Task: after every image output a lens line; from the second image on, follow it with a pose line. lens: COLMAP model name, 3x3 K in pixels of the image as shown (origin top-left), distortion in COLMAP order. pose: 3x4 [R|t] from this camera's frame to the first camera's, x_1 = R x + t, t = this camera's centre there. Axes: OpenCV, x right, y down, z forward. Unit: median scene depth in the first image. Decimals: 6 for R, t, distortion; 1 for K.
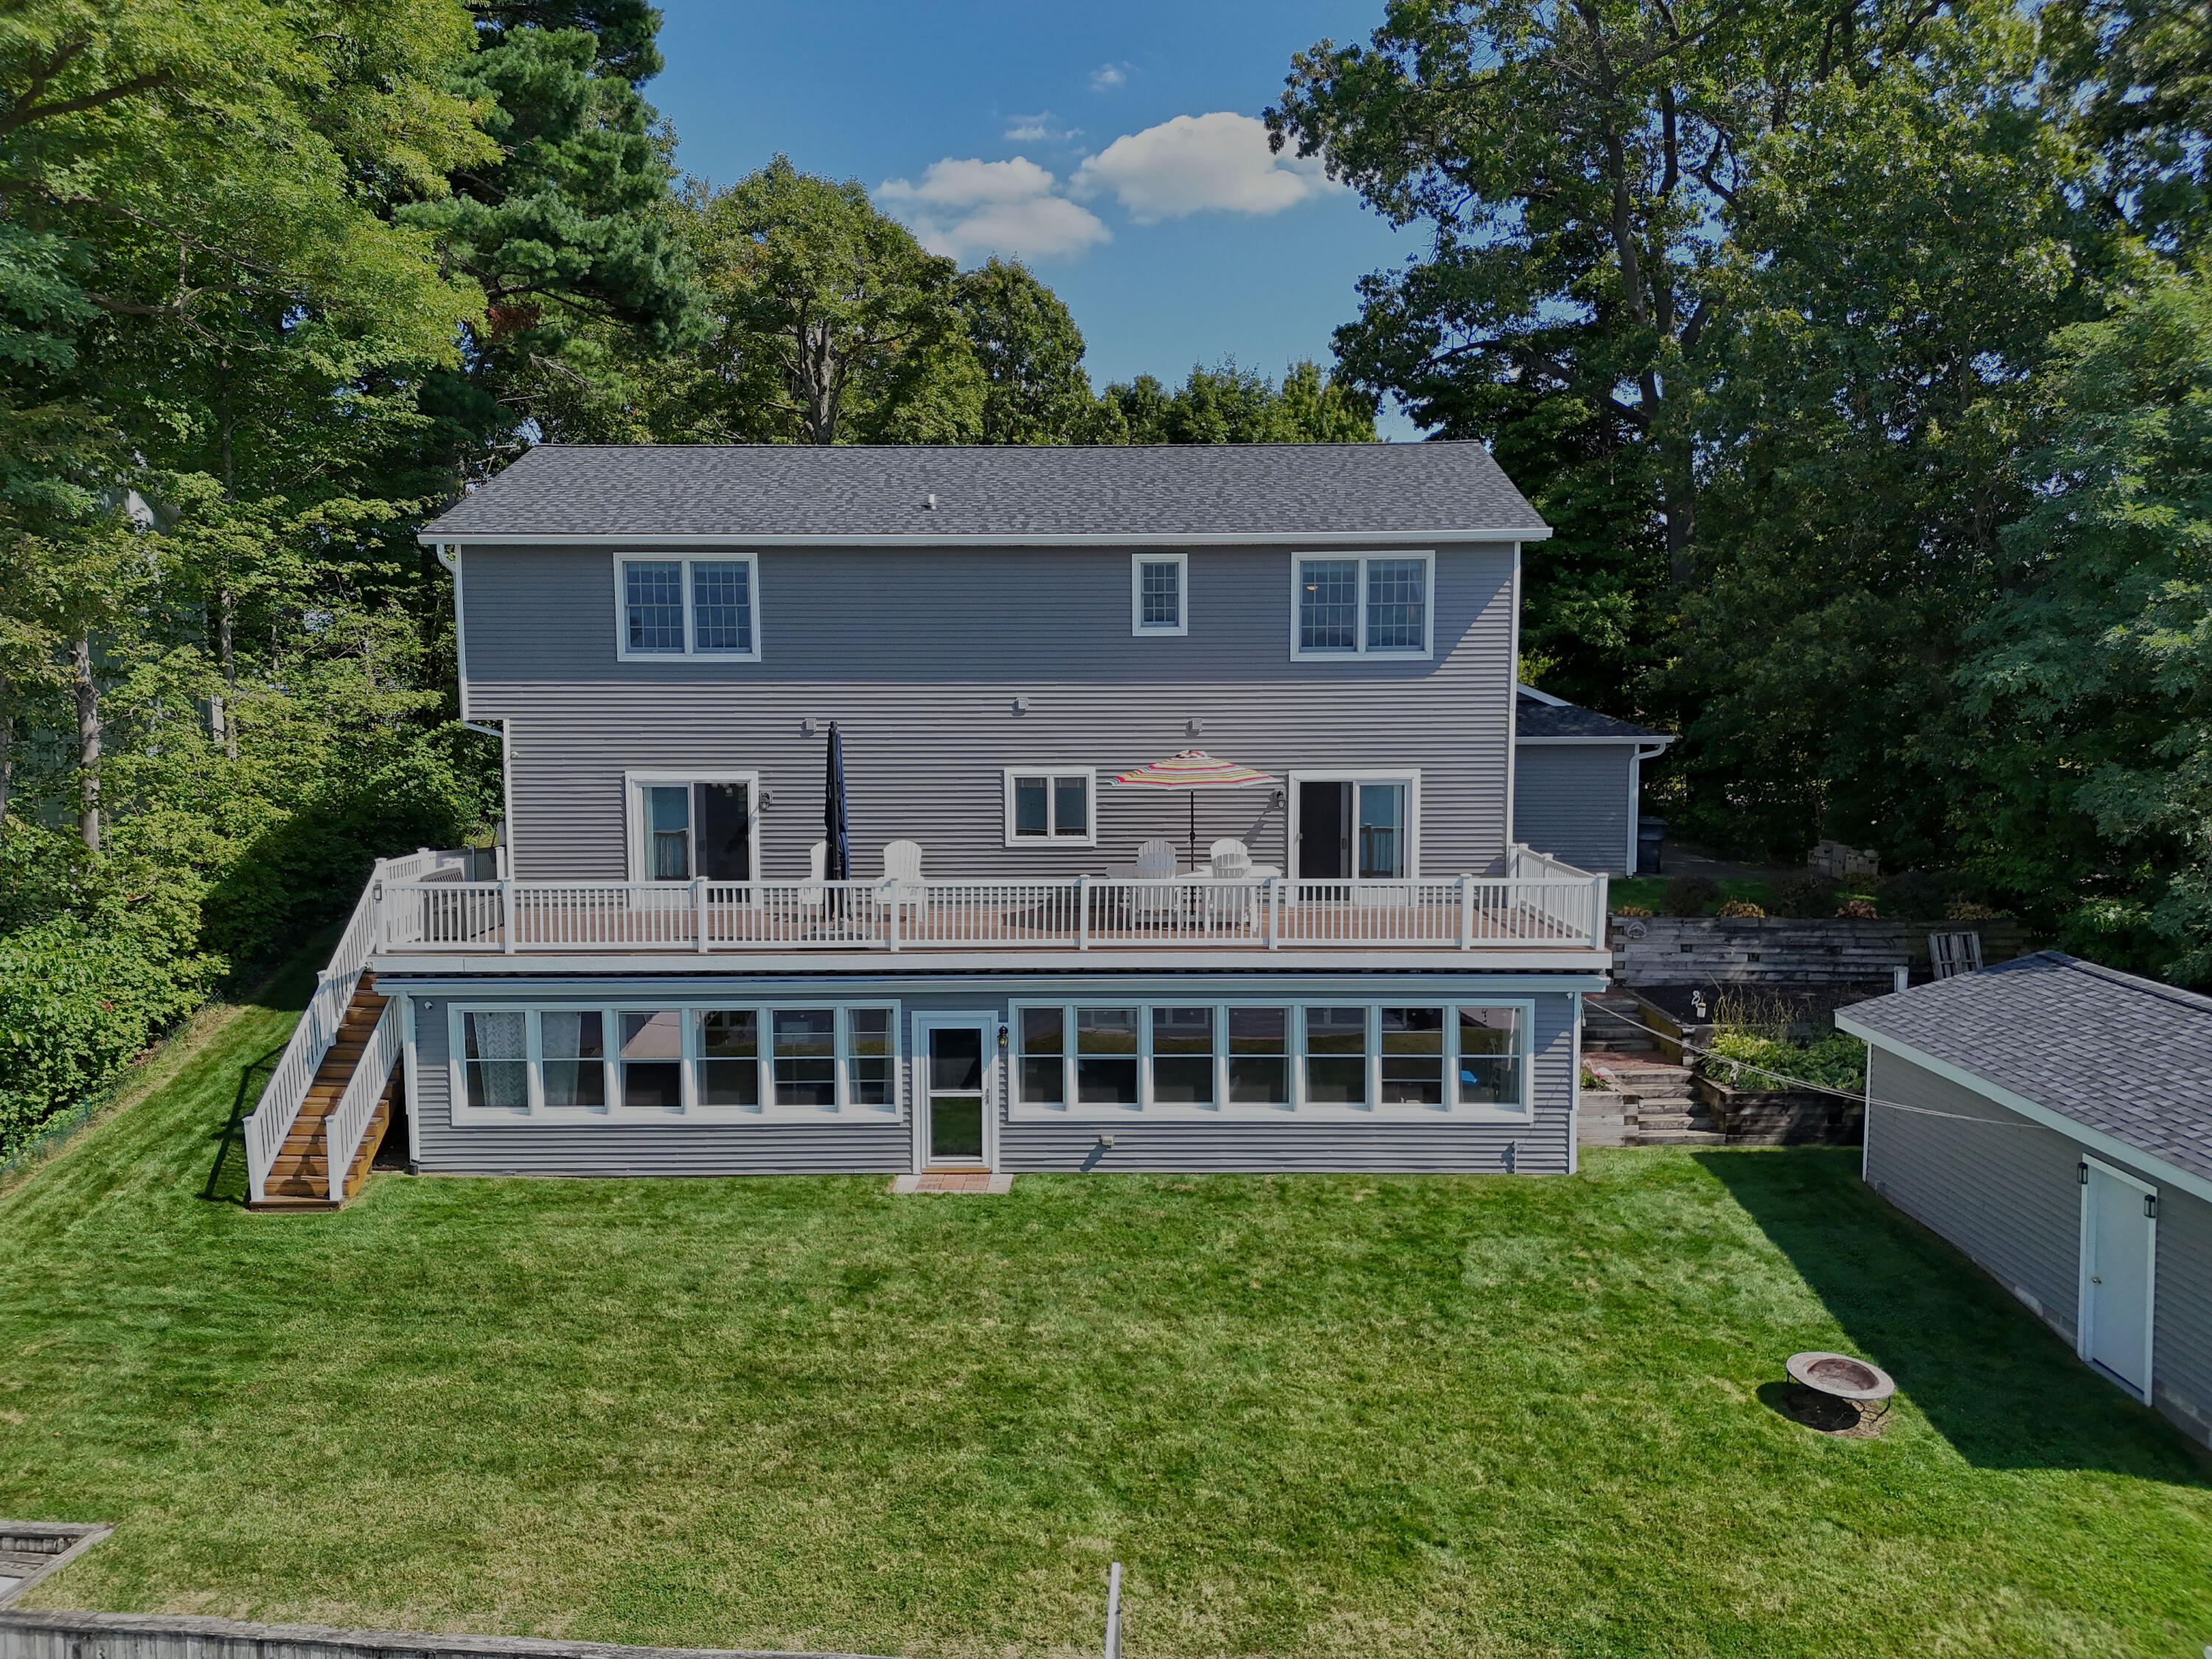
lens RADIAL K [[1540.3, 0, 1119.3], [0, 1540.3, 831.6], [0, 0, 1]] dist [0.081993, -0.083259]
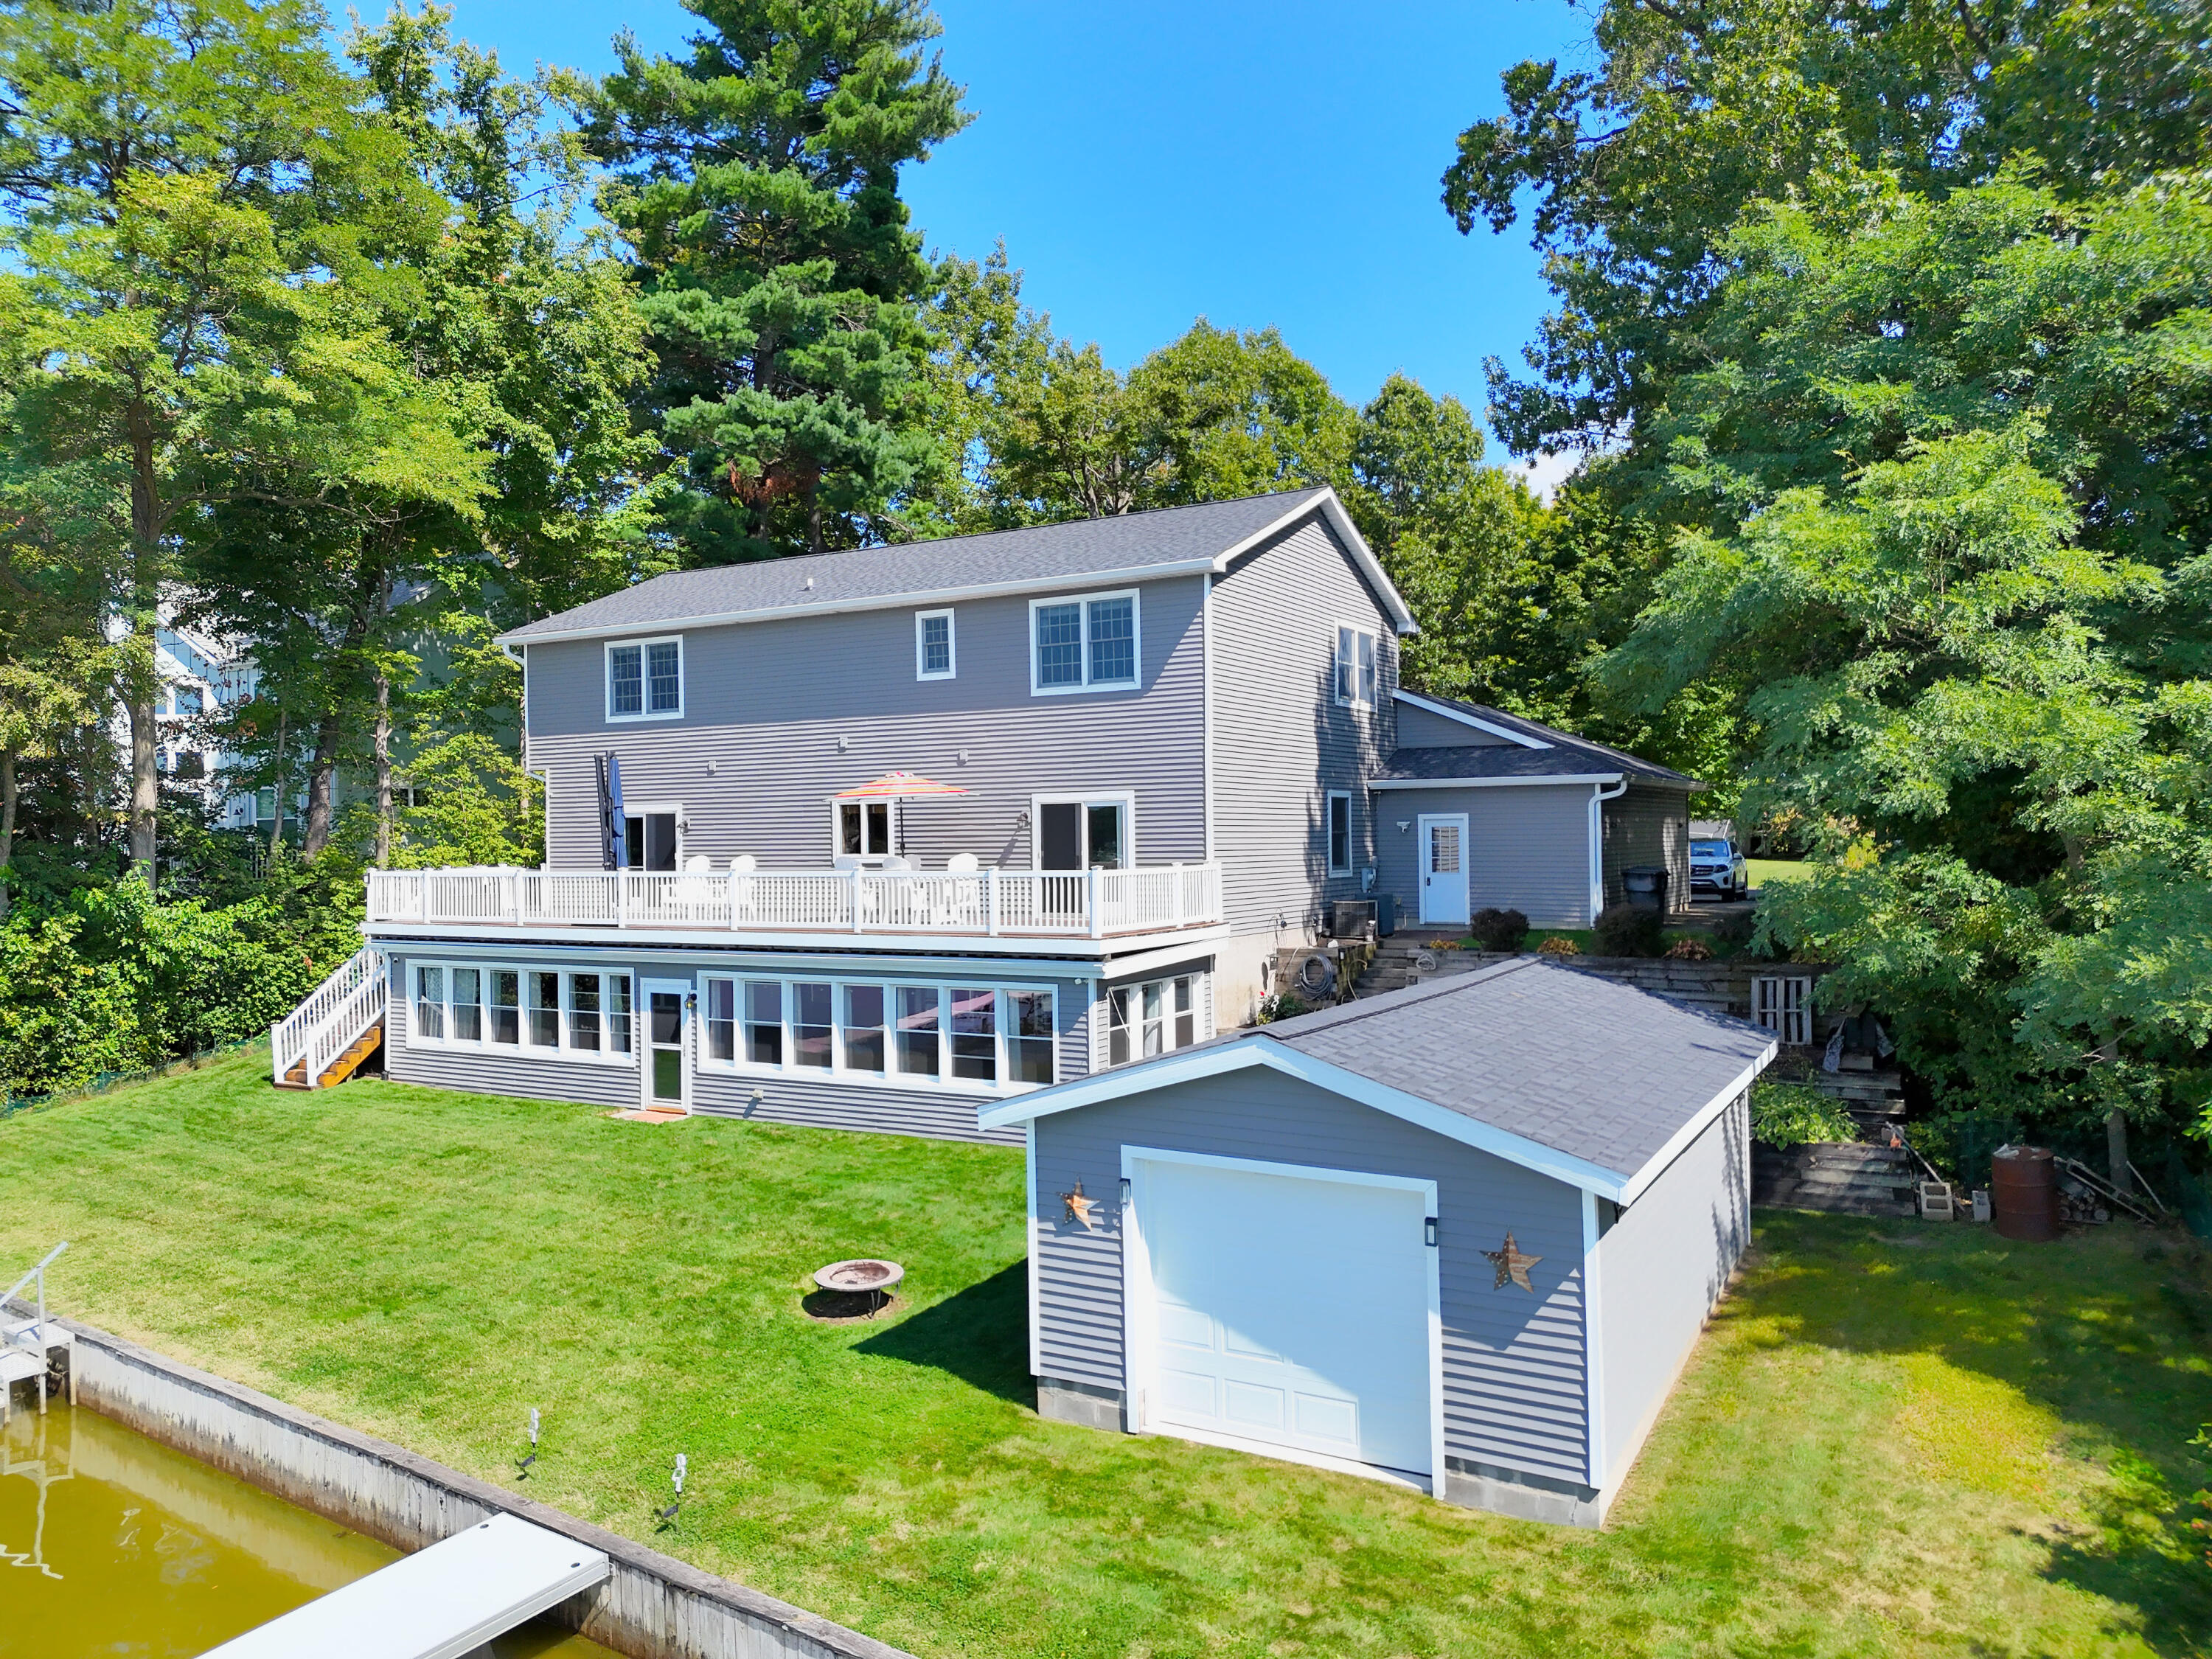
lens RADIAL K [[1540.3, 0, 1119.3], [0, 1540.3, 831.6], [0, 0, 1]] dist [0.081993, -0.083259]
pose [[0.868692, -0.008274, -0.495283, 0.778539], [-0.035966, 0.996168, -0.079723, 0.079636], [0.494045, 0.087068, 0.865066, 0.083732]]
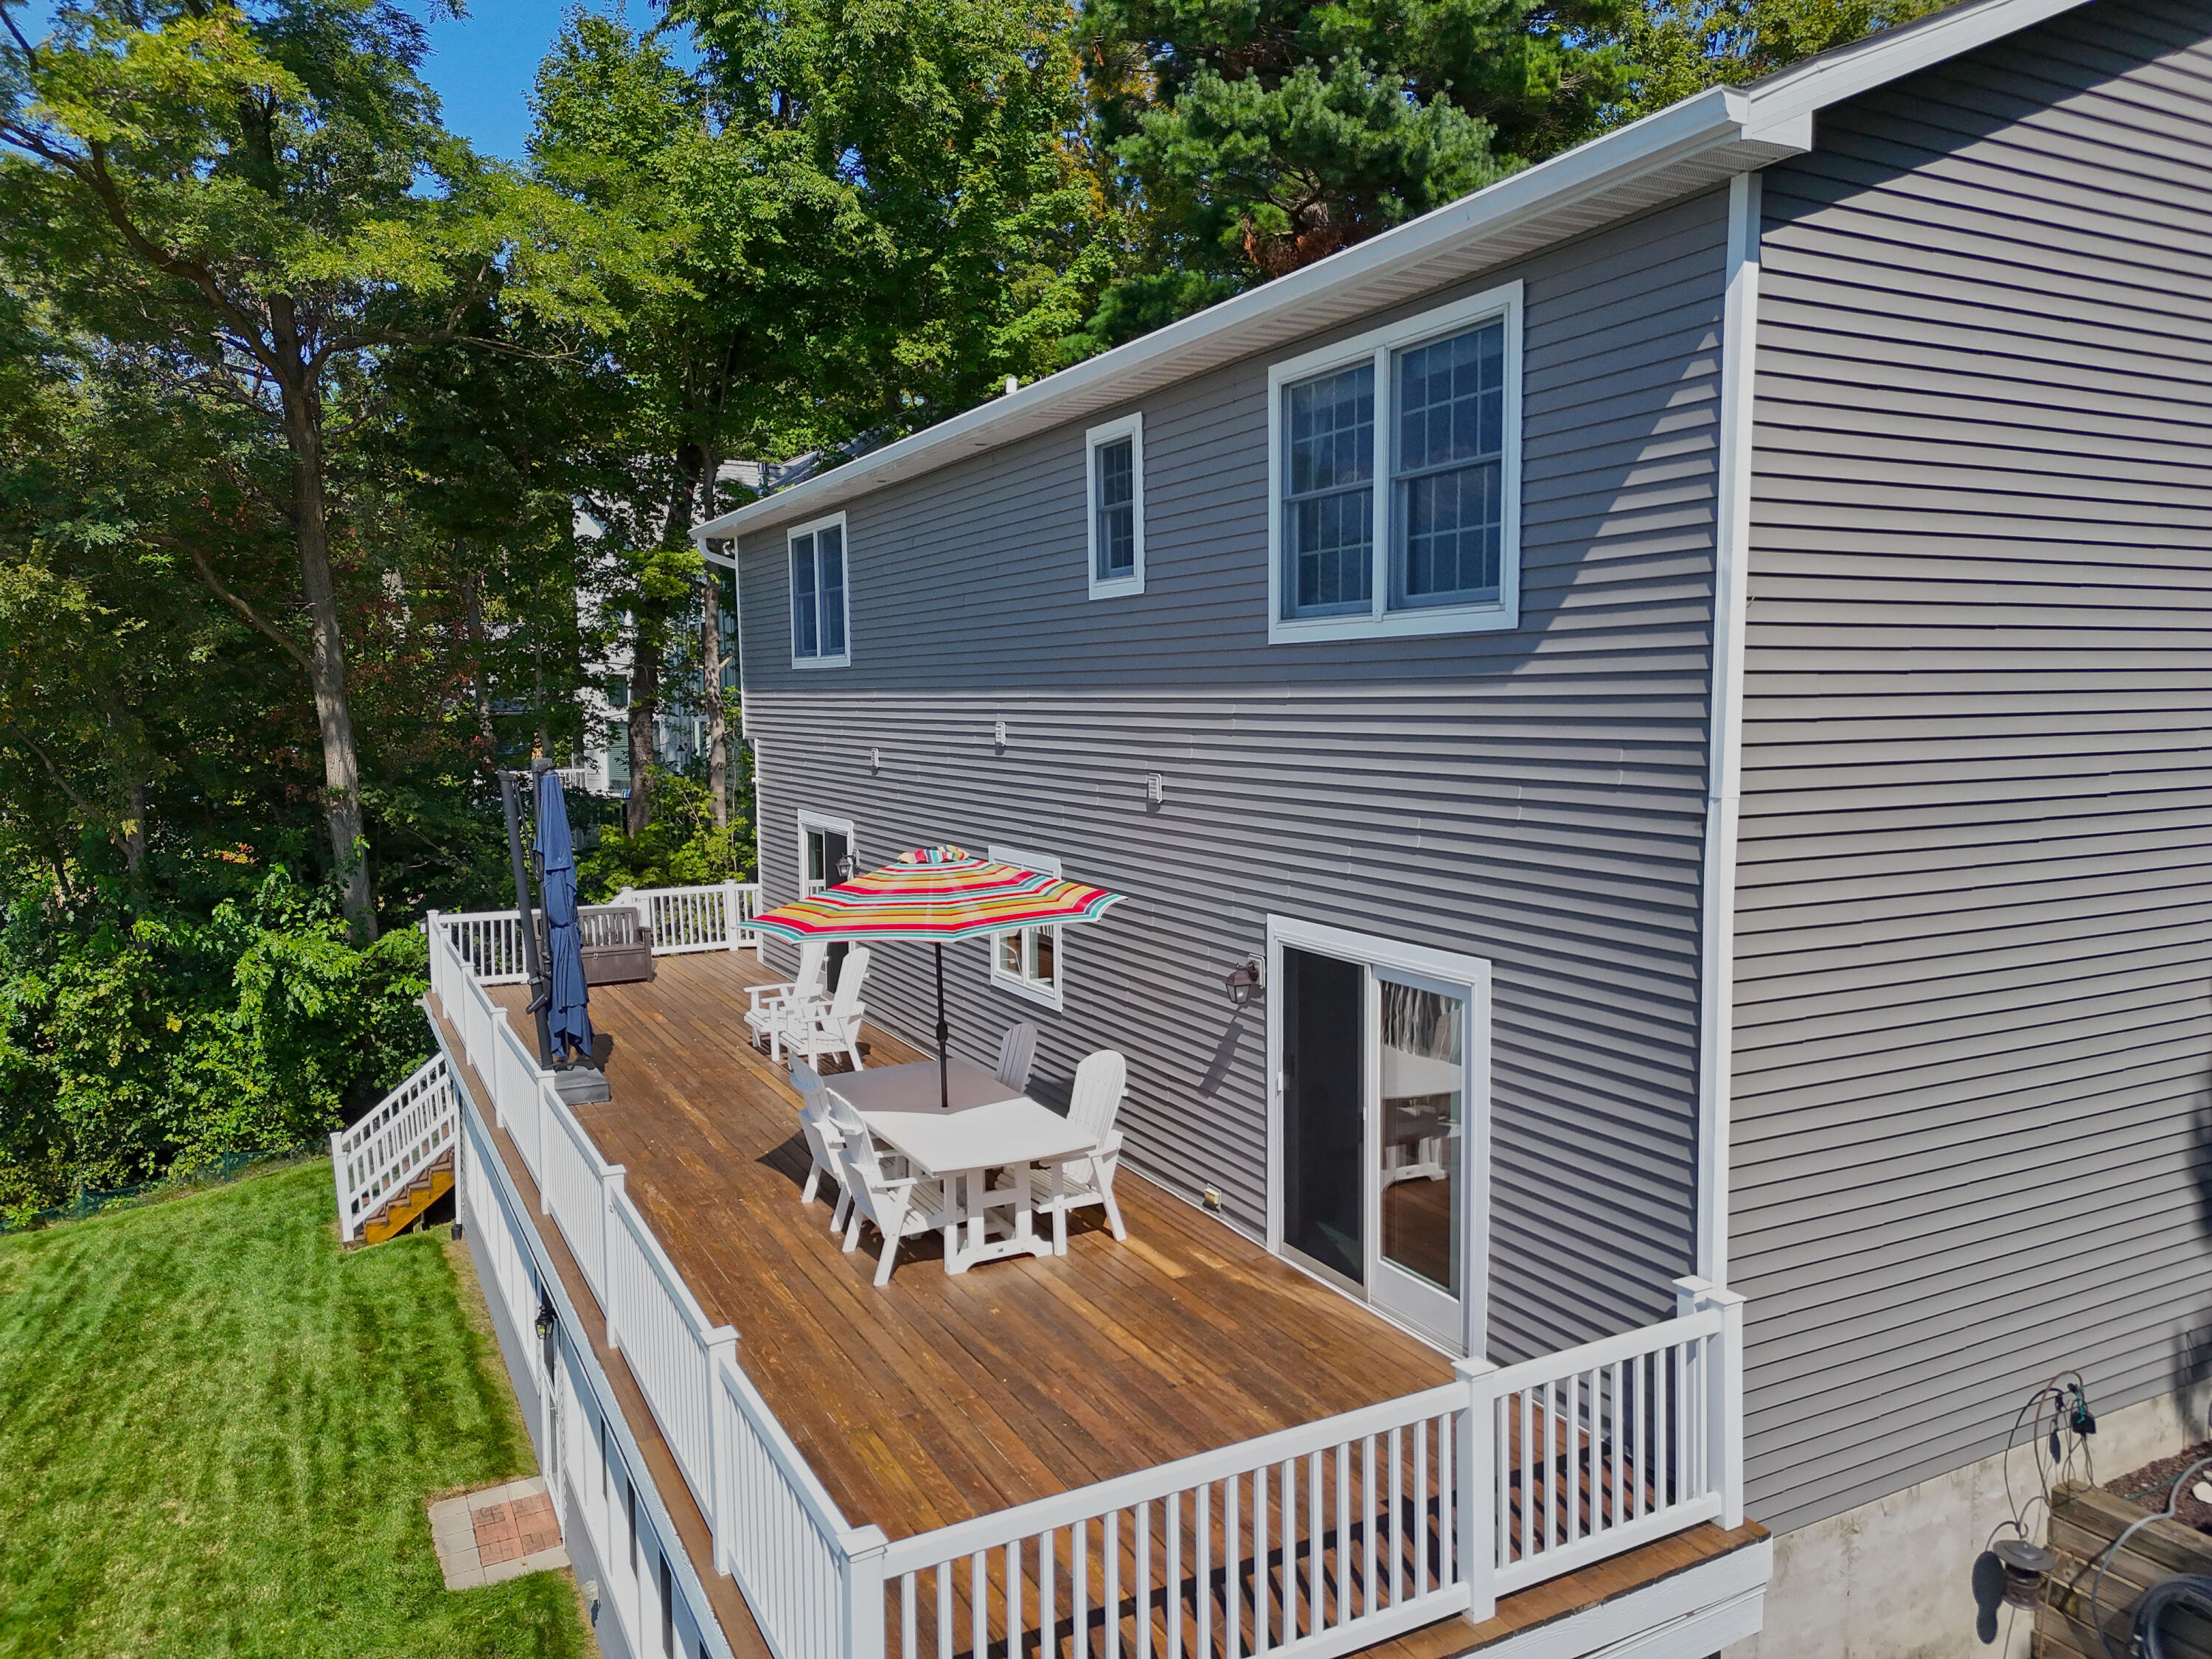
lens RADIAL K [[1550.2, 0, 1115.1], [0, 1550.2, 829.9], [0, 0, 1]] dist [0.066829, -0.056950]
pose [[0.475812, 0.078641, -0.876024, 0.486428], [-0.073071, 0.996086, 0.049731, -0.086066], [0.876506, 0.040349, 0.479696, 0.840037]]
